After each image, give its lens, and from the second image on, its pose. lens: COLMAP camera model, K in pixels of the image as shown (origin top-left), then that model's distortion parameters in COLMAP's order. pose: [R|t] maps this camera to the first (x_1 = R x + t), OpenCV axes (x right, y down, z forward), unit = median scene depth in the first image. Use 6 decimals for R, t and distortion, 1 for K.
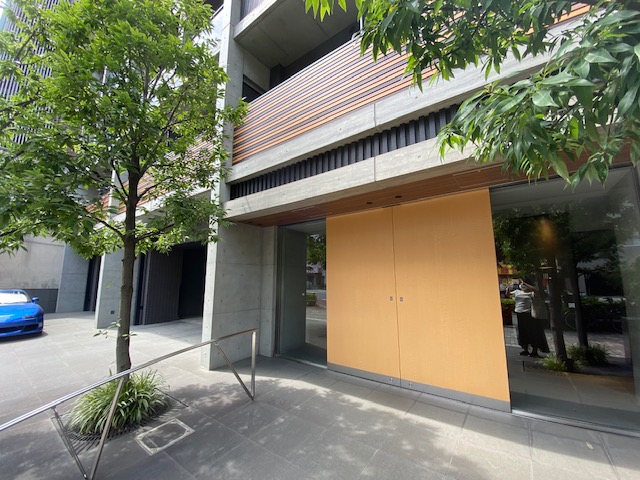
lens RADIAL K [[266.8, 0, 320.0], [0, 266.8, 240.0], [0, 0, 1]] dist [-0.002322, -0.000840]
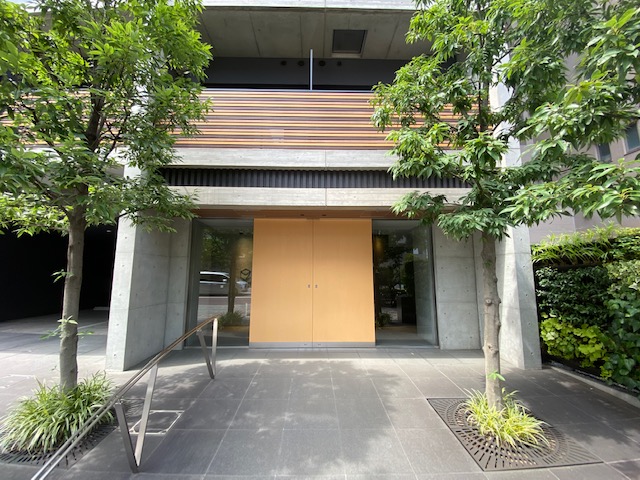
lens RADIAL K [[266.8, 0, 320.0], [0, 266.8, 240.0], [0, 0, 1]] dist [-0.002322, -0.000840]
pose [[0.780992, 0.085006, 0.618729, -0.650423], [-0.097009, 0.995181, -0.014276, -0.006639], [-0.616961, -0.048873, 0.785475, -0.127385]]
